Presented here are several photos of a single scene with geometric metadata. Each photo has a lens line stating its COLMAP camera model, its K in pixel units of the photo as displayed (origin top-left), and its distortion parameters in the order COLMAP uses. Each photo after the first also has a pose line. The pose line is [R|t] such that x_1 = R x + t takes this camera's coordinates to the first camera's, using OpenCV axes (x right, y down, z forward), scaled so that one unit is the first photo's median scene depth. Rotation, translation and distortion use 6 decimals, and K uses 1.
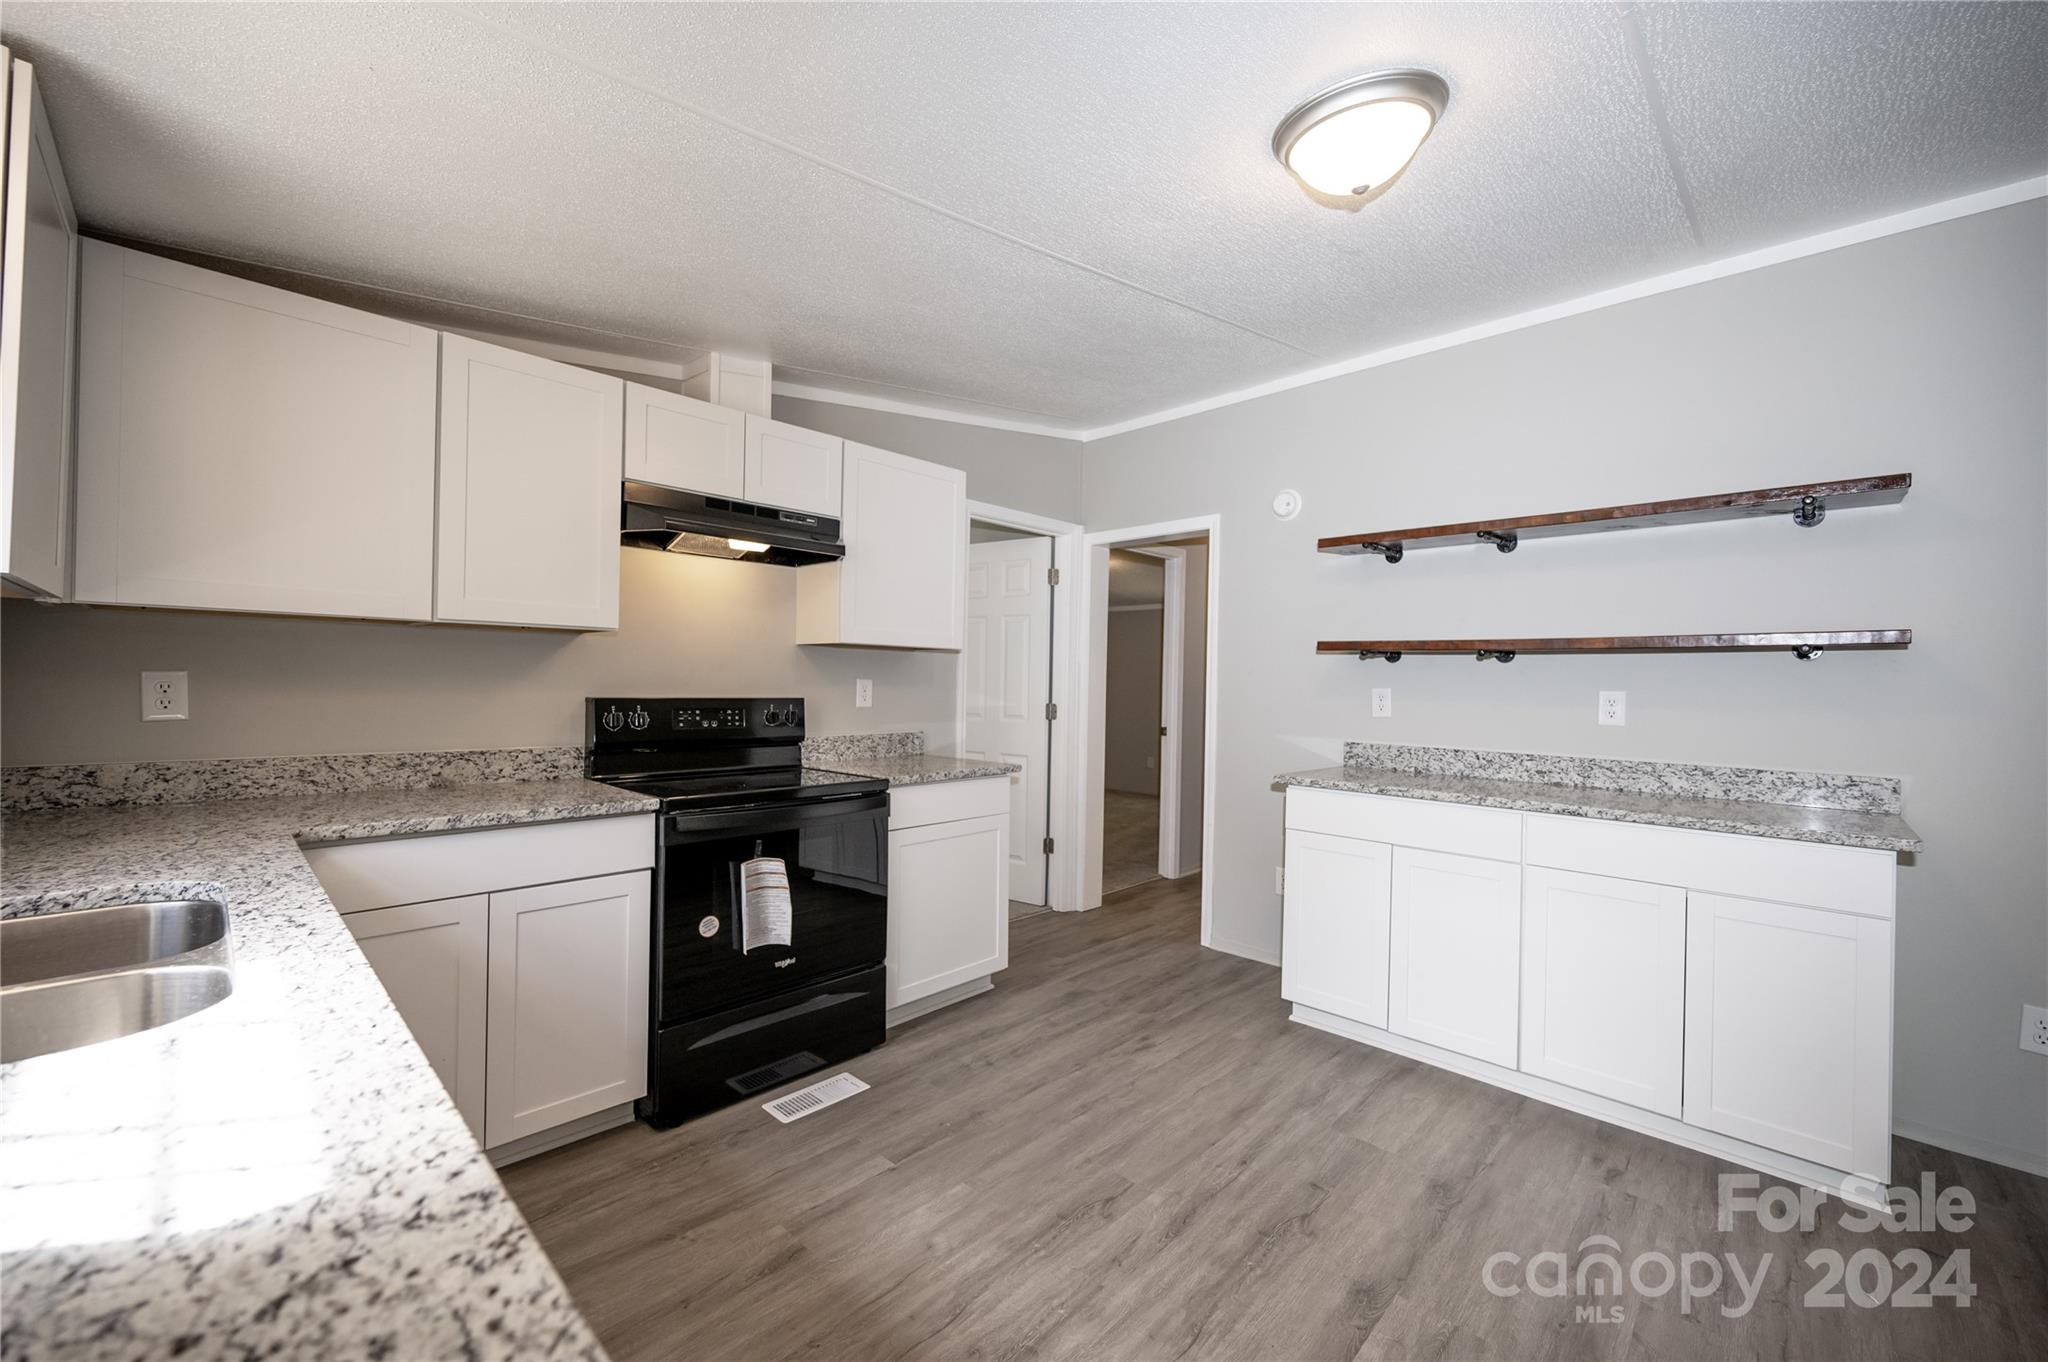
lens RADIAL K [[802.9, 0, 1027.5], [0, 802.9, 682.3], [0, 0, 1]] dist [0.000870, -0.000916]
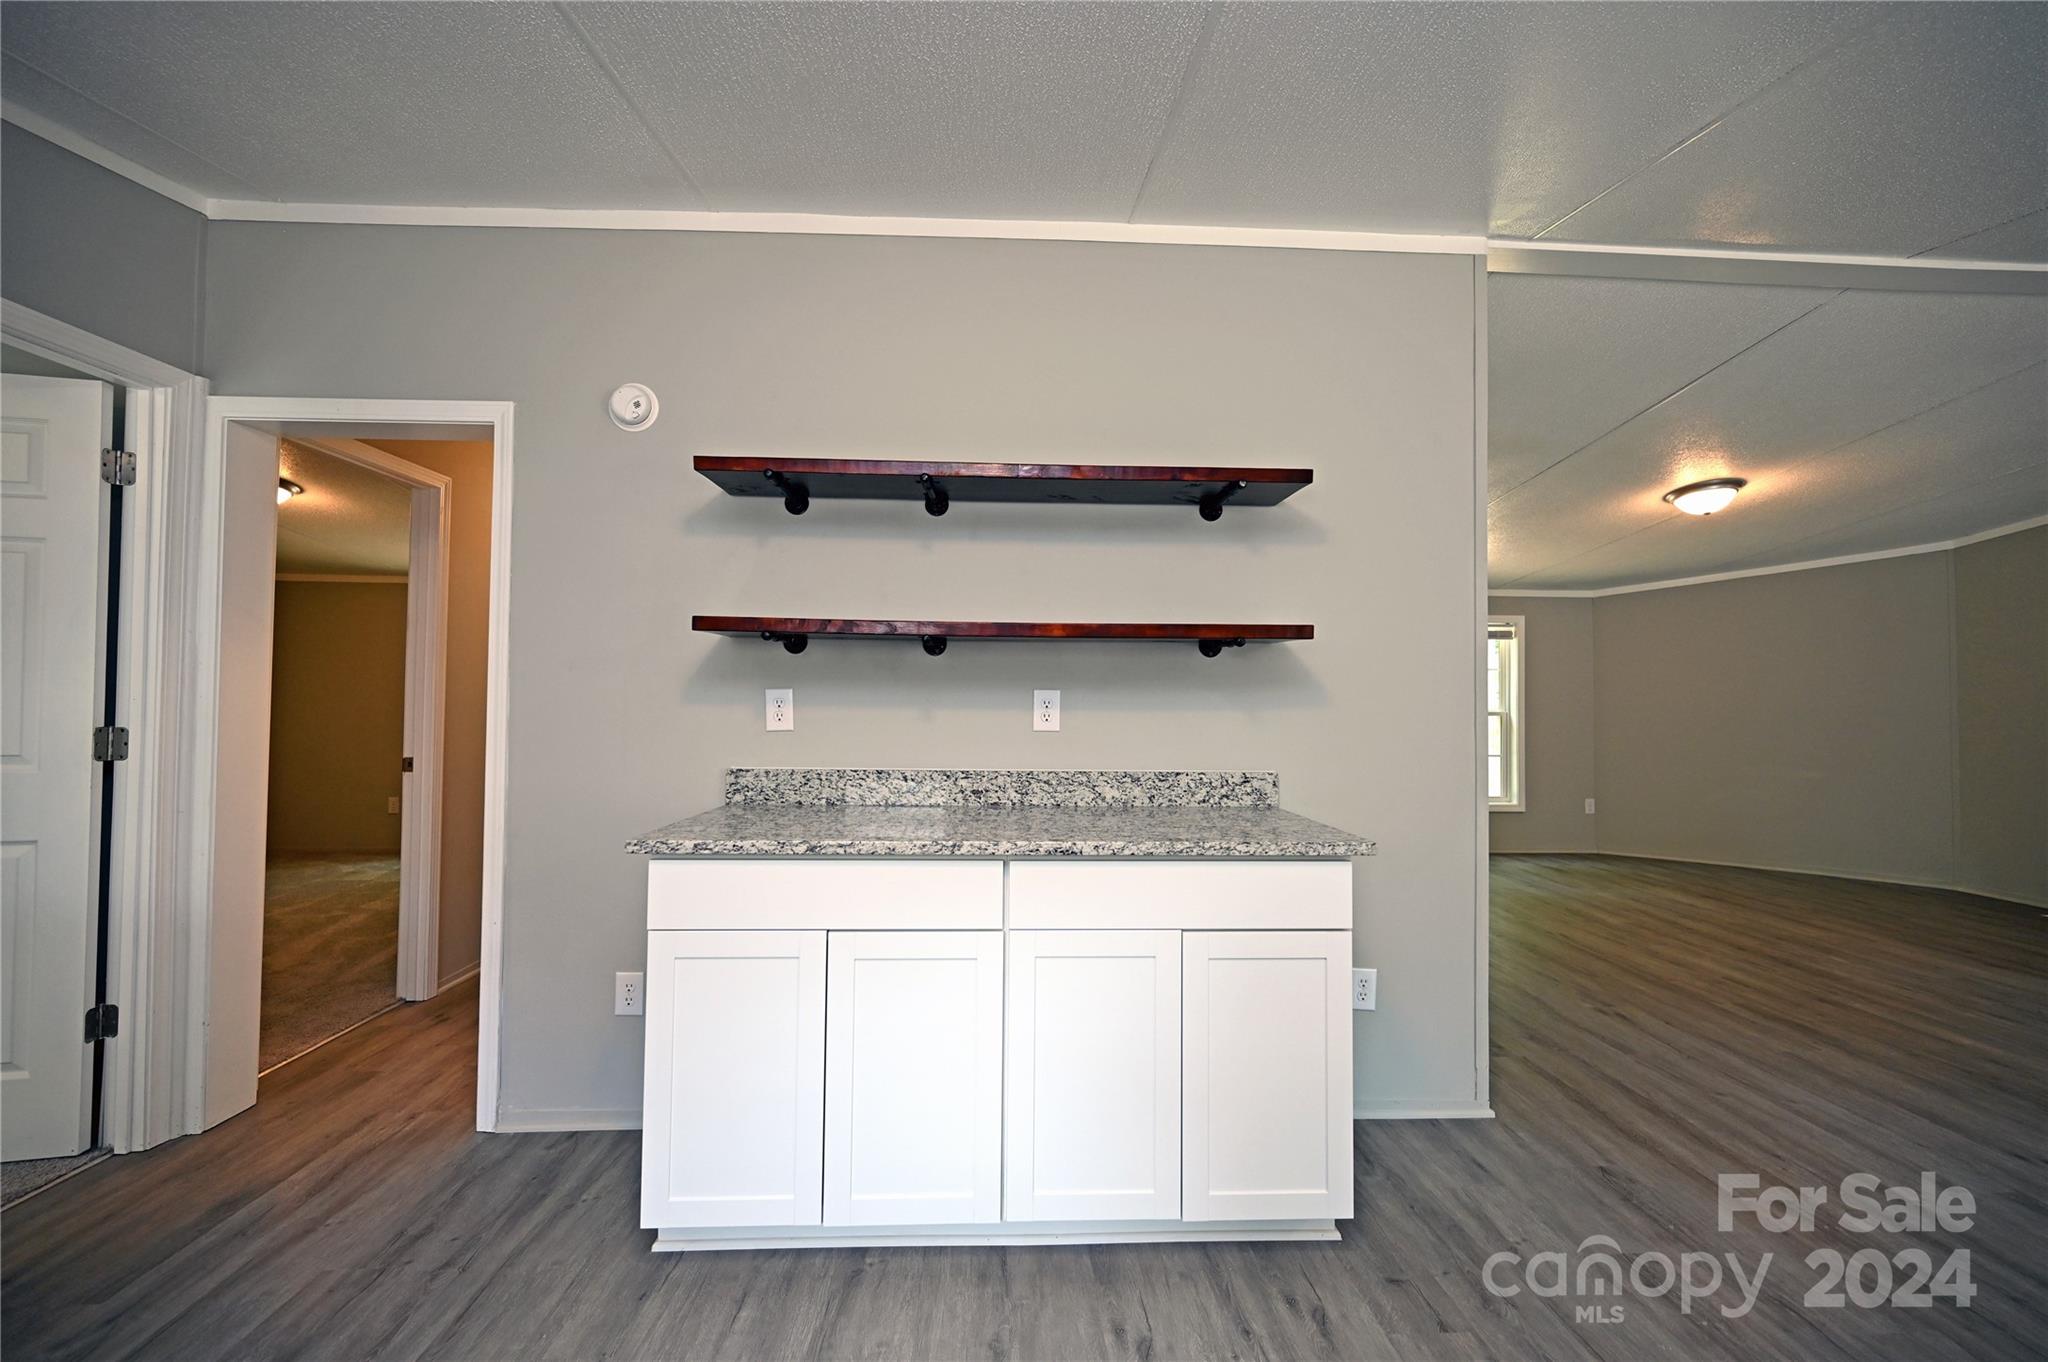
lens RADIAL K [[802.9, 0, 1032.7], [0, 802.9, 683.2], [0, 0, 1]] dist [0.000870, -0.000916]
pose [[0.687183, 0.001585, 0.726482, 0.081257], [0.004496, 0.999969, -0.006434, 0.007221], [-0.726470, 0.007687, 0.687155, 0.355069]]
